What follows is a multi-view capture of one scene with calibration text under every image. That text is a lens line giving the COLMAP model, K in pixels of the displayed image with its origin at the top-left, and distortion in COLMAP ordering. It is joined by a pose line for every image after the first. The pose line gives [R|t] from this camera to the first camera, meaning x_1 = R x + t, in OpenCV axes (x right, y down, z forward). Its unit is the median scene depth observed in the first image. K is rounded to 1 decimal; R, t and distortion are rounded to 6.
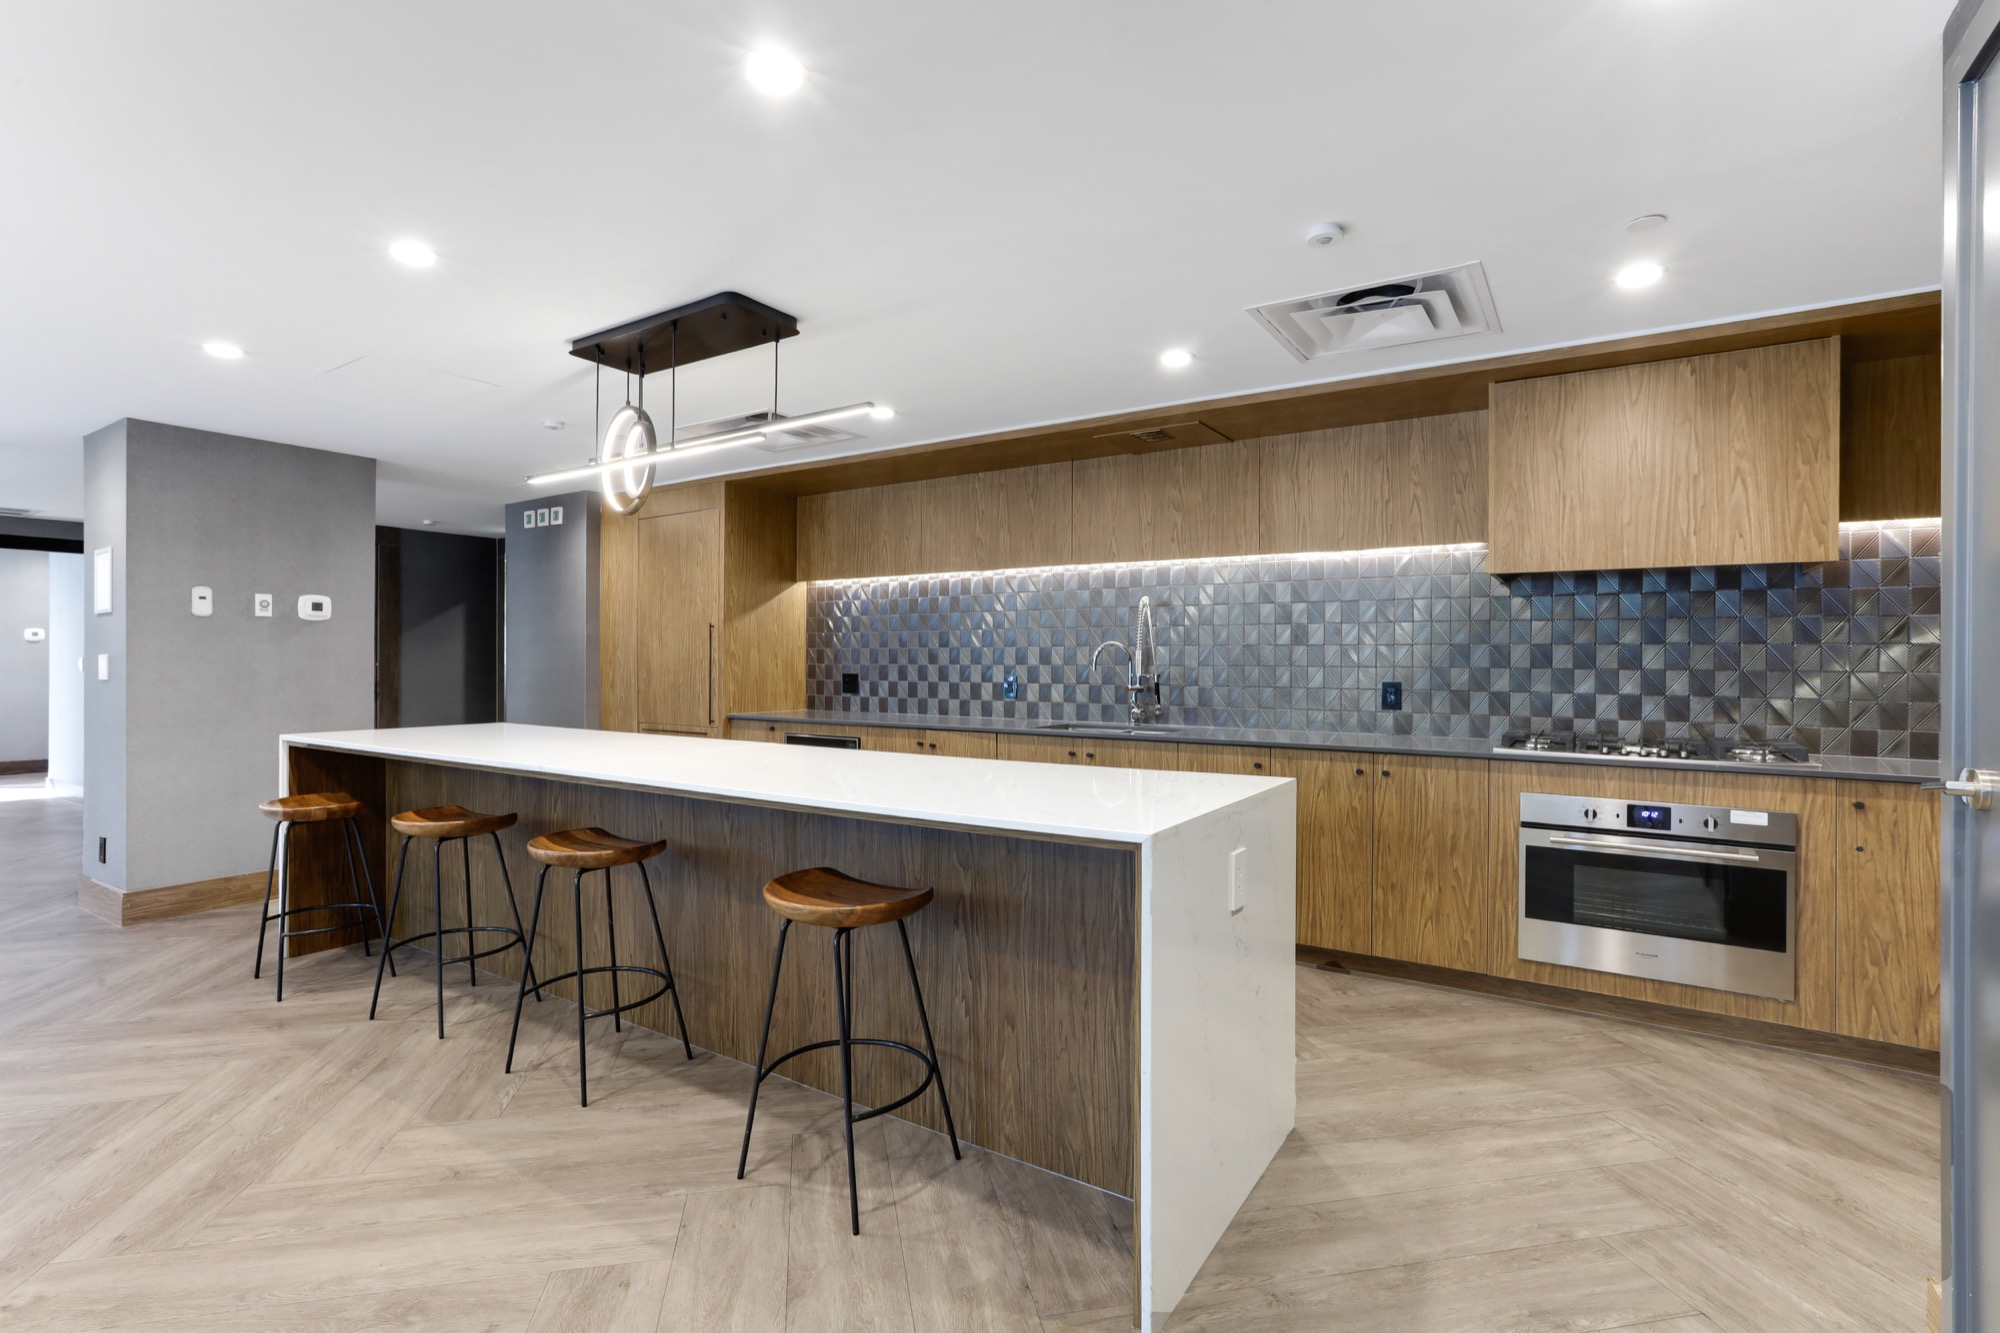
lens RADIAL K [[908.7, 0, 1008.5], [0, 908.7, 664.8], [0, 0, 1]] dist [-0.025232, 0.016436]
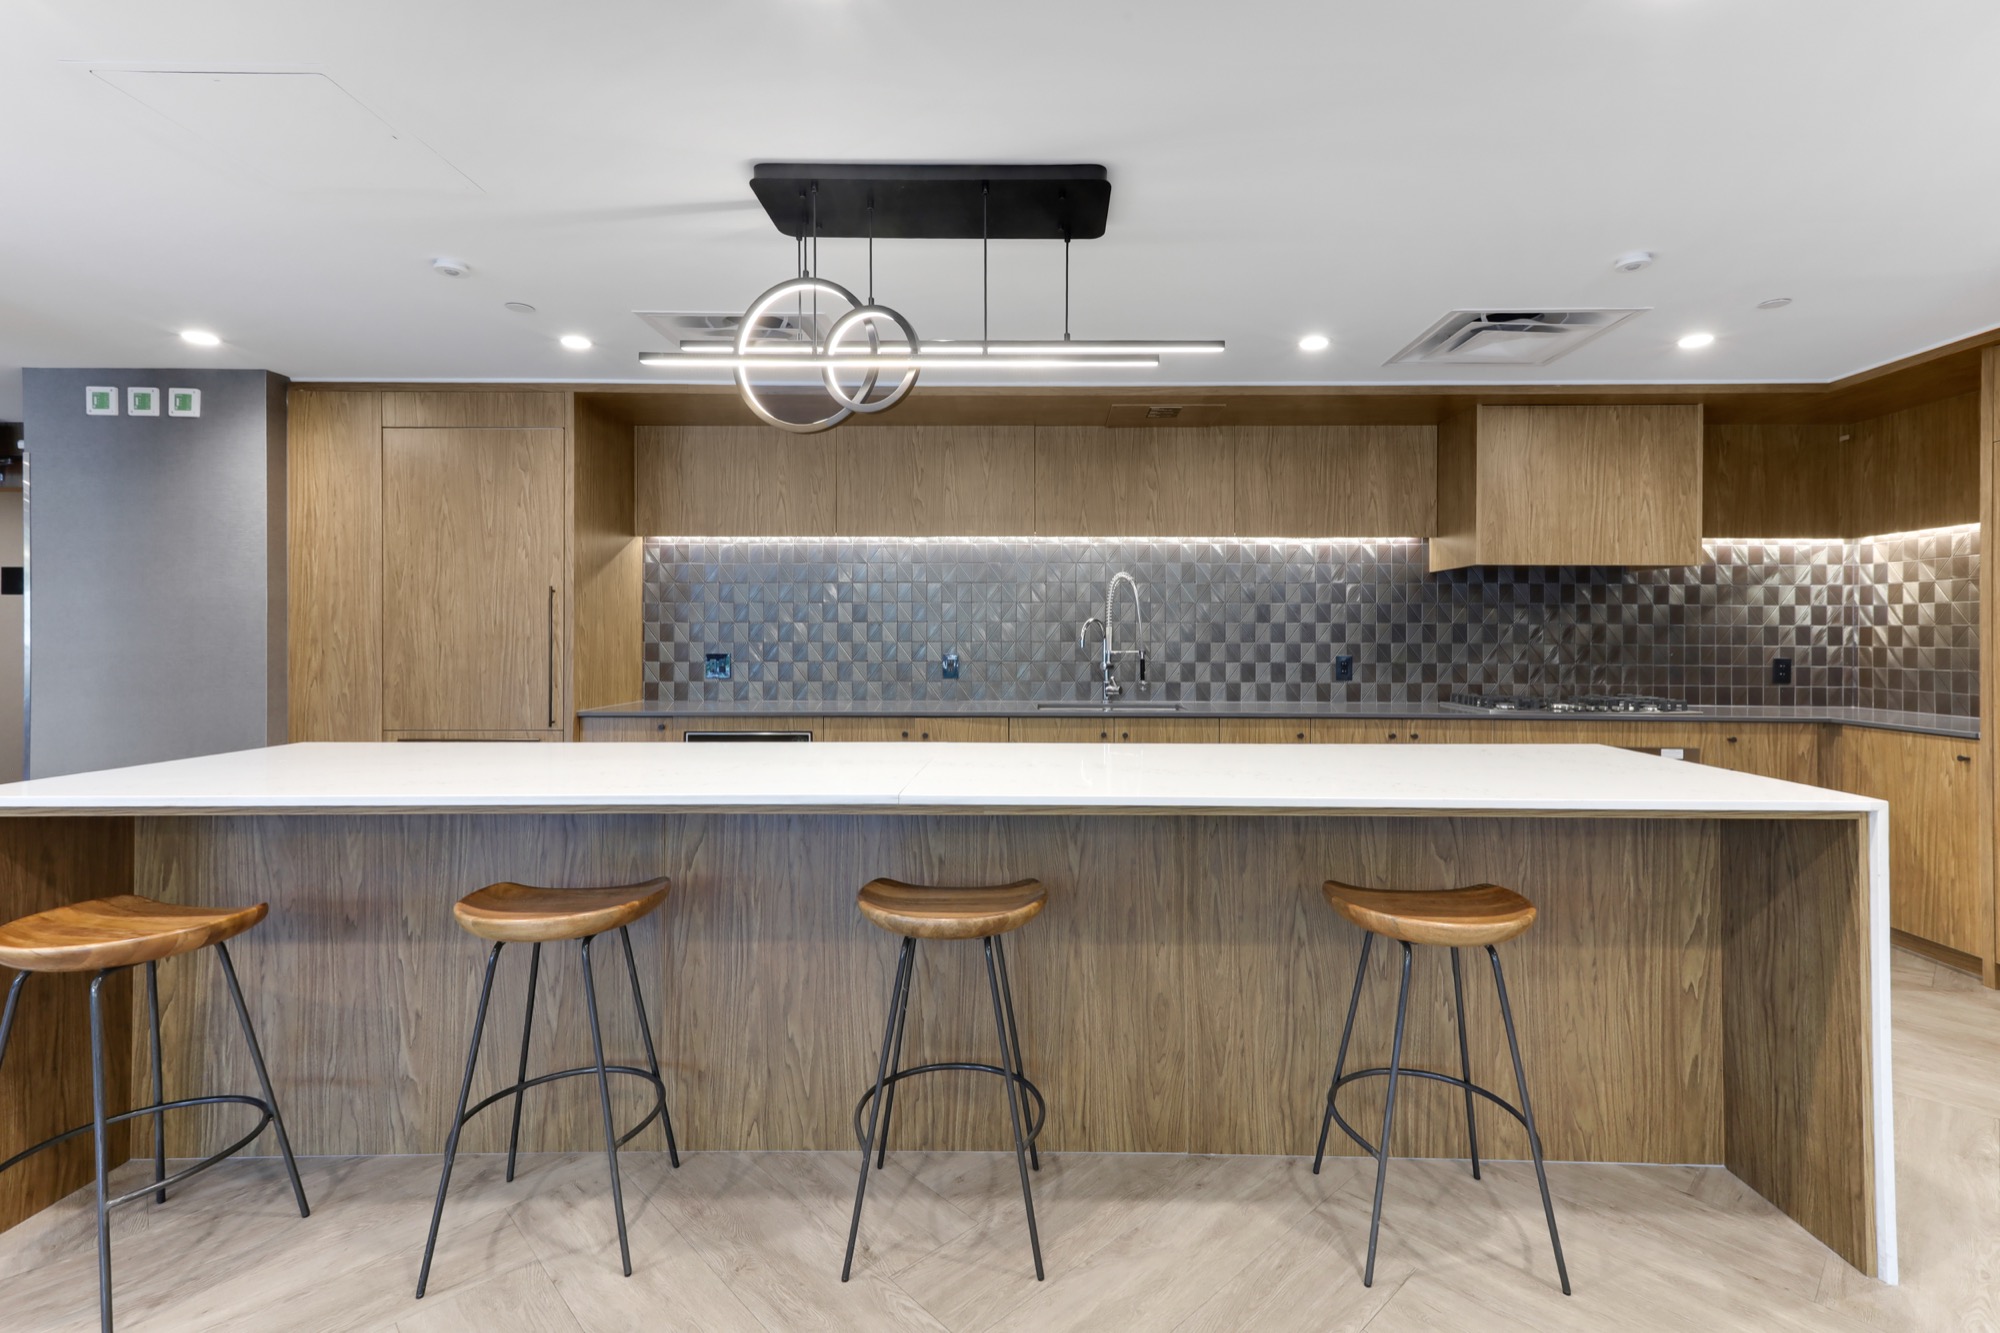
lens RADIAL K [[909.0, 0, 1002.6], [0, 909.0, 635.1], [0, 0, 1]] dist [0.031085, -0.001320]
pose [[0.848308, -0.001393, 0.529501, -0.591315], [0.003654, 0.999988, -0.003223, -0.005061], [-0.529490, 0.004669, 0.848303, 0.274515]]
